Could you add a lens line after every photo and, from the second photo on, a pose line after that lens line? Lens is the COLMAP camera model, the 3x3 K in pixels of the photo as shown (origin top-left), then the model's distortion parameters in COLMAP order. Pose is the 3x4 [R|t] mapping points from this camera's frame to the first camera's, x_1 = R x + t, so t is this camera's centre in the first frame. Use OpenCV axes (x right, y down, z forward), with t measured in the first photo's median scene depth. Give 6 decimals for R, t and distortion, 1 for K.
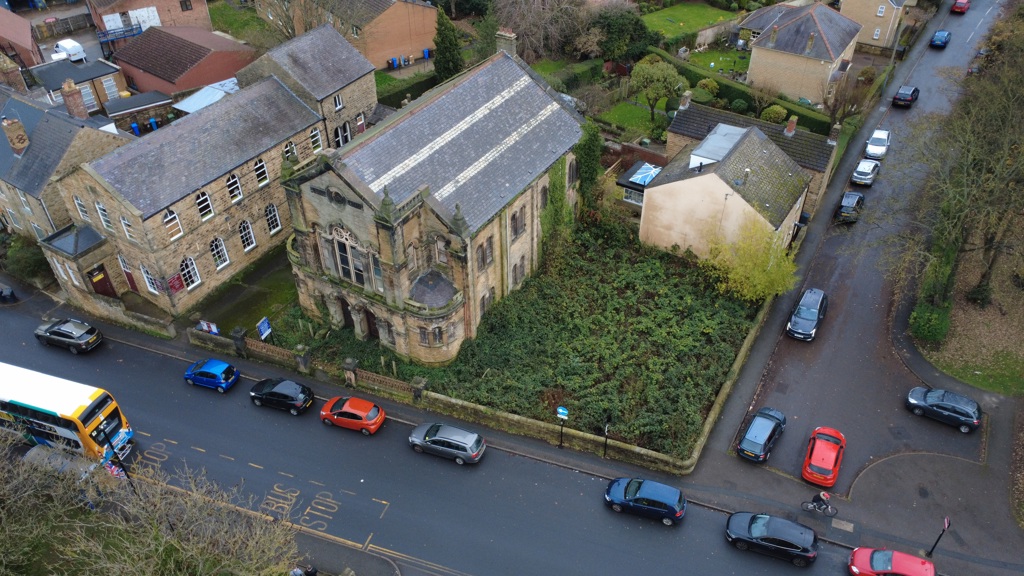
lens RADIAL K [[766.6, 0, 514.0], [0, 766.6, 287.4], [0, 0, 1]] dist [0.003894, 0.002017]
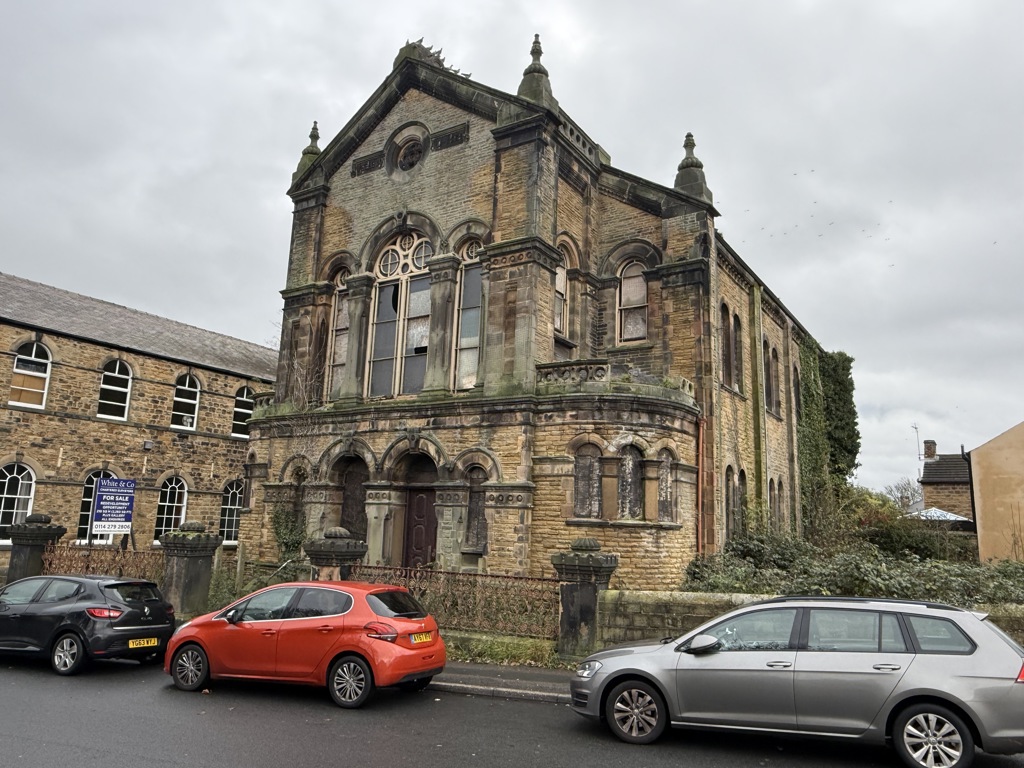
lens RADIAL K [[718.5, 0, 509.0], [0, 718.5, 386.3], [0, 0, 1]] dist [0.003171, -0.000180]
pose [[0.998358, 0.036905, -0.043821, -0.130923], [-0.057291, 0.641891, -0.764652, 0.254454], [-0.000091, 0.765907, 0.642951, 0.734608]]
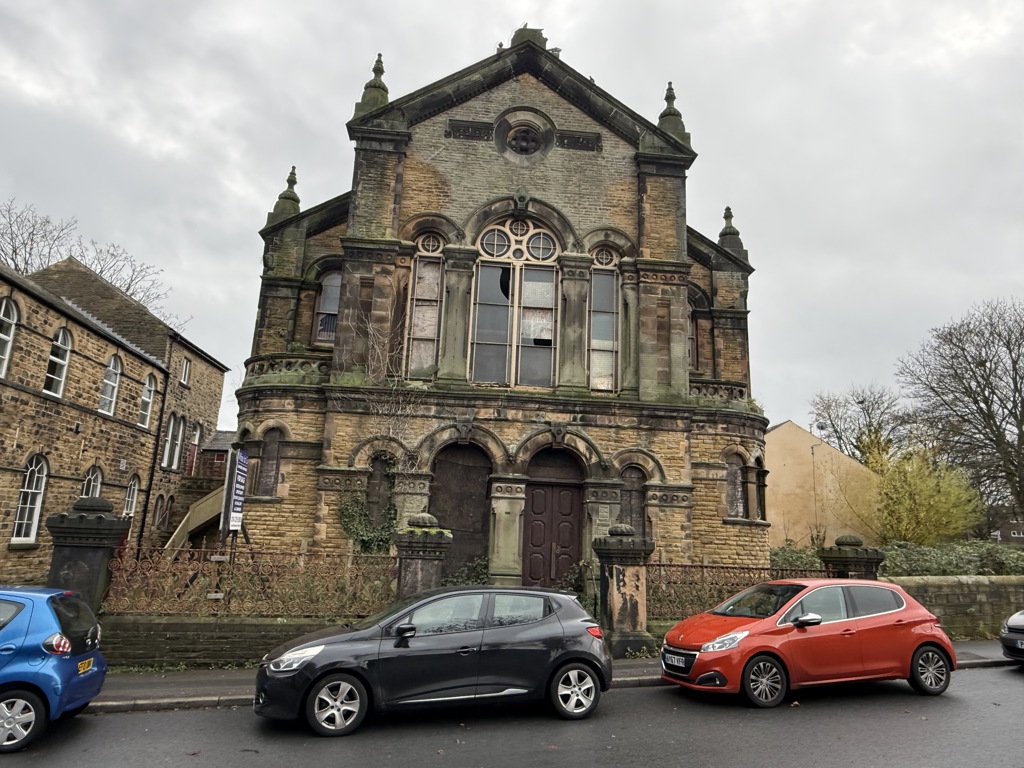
lens RADIAL K [[664.6, 0, 514.8], [0, 664.6, 384.2], [0, 0, 1]] dist [0.000484, -0.000412]
pose [[0.807228, 0.172303, 0.564530, -0.373851], [0.334204, 0.654927, -0.677775, 0.202064], [-0.486509, 0.735787, 0.471091, 0.817122]]
